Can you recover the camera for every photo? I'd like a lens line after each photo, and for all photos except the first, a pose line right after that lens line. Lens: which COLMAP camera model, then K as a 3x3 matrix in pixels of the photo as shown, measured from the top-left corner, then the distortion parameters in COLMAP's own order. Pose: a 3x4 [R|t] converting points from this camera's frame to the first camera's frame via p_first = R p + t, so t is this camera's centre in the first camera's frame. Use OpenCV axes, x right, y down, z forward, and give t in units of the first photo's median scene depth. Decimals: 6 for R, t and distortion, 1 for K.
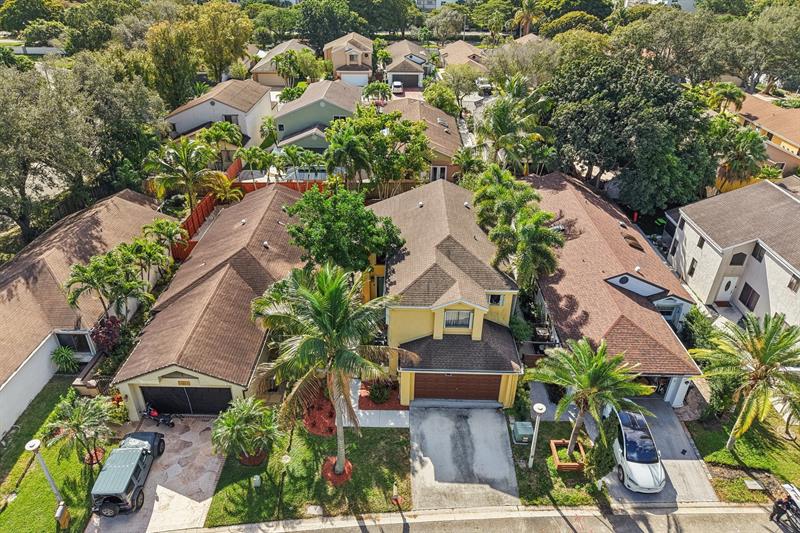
lens RADIAL K [[538.3, 0, 403.4], [0, 538.3, 262.9], [0, 0, 1]] dist [0.013256, -0.012471]
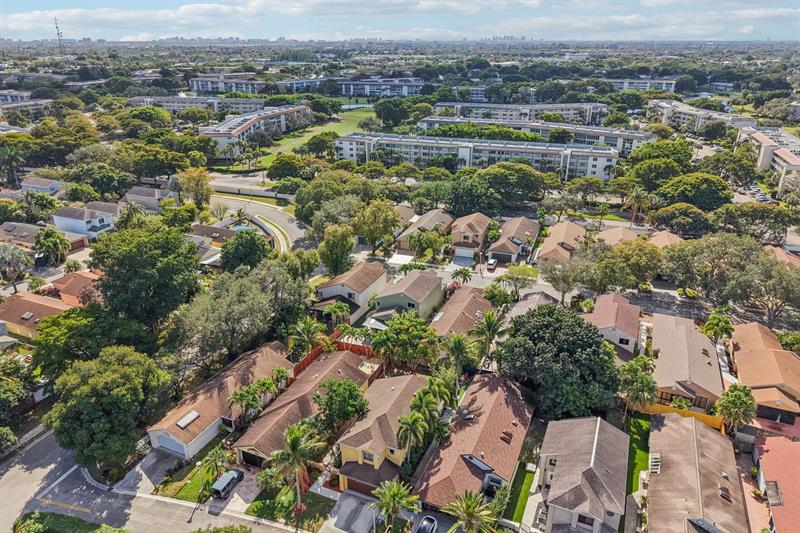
lens RADIAL K [[538.3, 0, 405.1], [0, 538.3, 268.1], [0, 0, 1]] dist [0.013256, -0.012471]
pose [[0.921057, 0.138047, -0.364140, 0.912901], [-0.186222, 0.977353, -0.100511, -0.442745], [0.342018, 0.160387, 0.925905, -1.074353]]
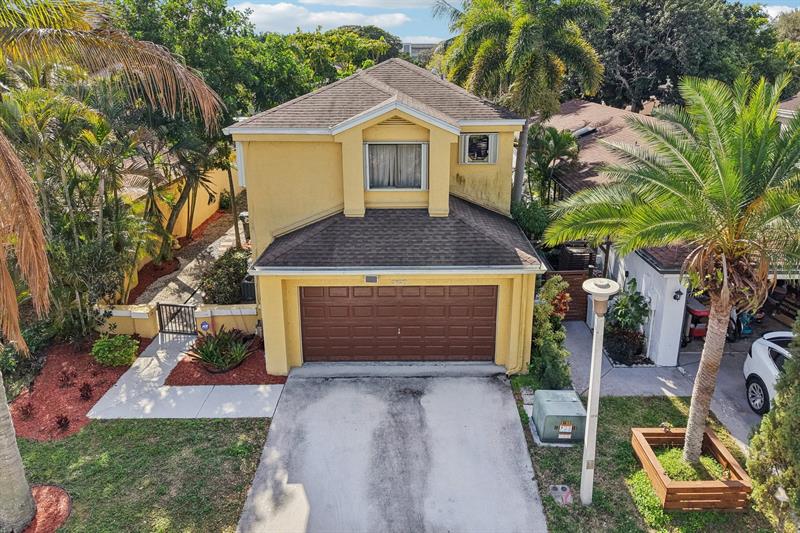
lens RADIAL K [[538.3, 0, 421.1], [0, 538.3, 253.2], [0, 0, 1]] dist [0.013256, -0.012471]
pose [[0.999624, -0.022685, 0.015433, 0.113966], [0.025147, 0.982475, -0.184689, 0.255205], [-0.010973, 0.185008, 0.982676, 0.567757]]
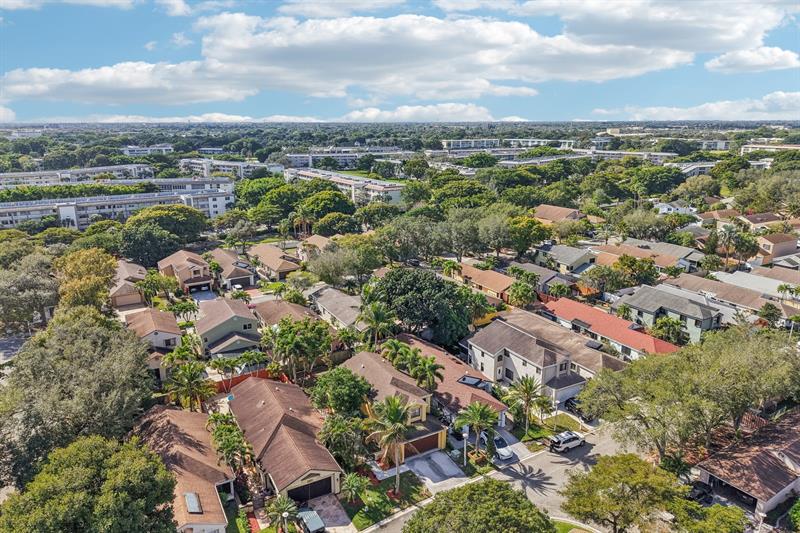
lens RADIAL K [[538.3, 0, 401.3], [0, 538.3, 261.5], [0, 0, 1]] dist [0.013256, -0.012471]
pose [[0.870693, -0.139937, 0.471499, -0.890214], [0.262036, 0.943264, -0.203935, -0.045688], [-0.416210, 0.301114, 0.857962, -1.044652]]
